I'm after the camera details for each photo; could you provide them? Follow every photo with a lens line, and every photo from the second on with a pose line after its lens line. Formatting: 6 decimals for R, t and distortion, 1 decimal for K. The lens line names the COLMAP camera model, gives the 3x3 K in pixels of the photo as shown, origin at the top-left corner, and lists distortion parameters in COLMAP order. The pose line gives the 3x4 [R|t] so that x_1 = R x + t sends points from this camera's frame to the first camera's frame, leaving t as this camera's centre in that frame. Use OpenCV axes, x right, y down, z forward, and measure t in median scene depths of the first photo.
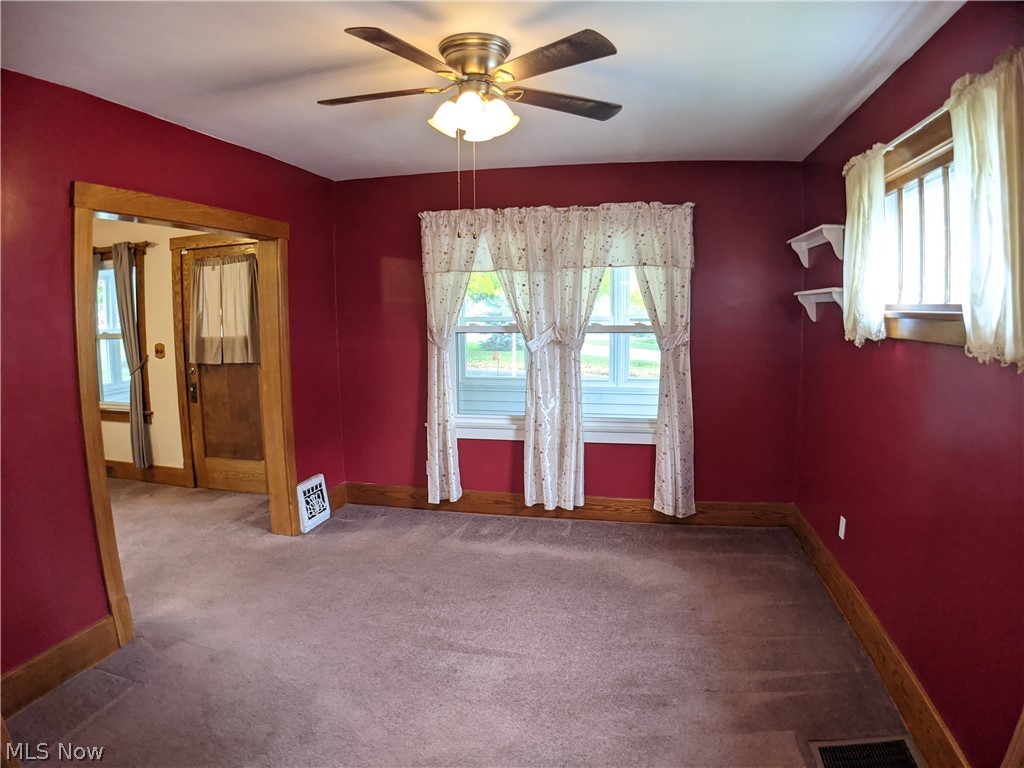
lens RADIAL K [[610.5, 0, 509.5], [0, 610.5, 381.4], [0, 0, 1]] dist [-0.203155, 0.030878]
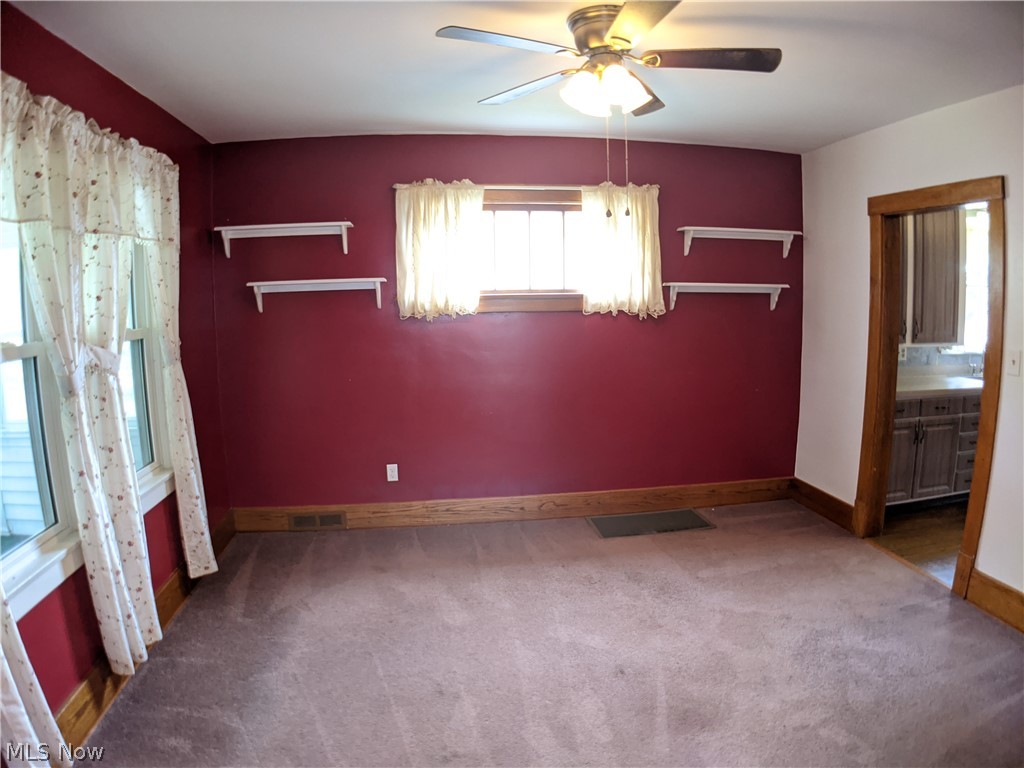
lens RADIAL K [[610.5, 0, 509.5], [0, 610.5, 381.4], [0, 0, 1]] dist [-0.203155, 0.030878]
pose [[-0.332766, -0.110308, 0.936535, -0.430223], [0.130696, 0.978155, 0.161649, -0.070185], [-0.933908, 0.176193, -0.311080, 0.693509]]
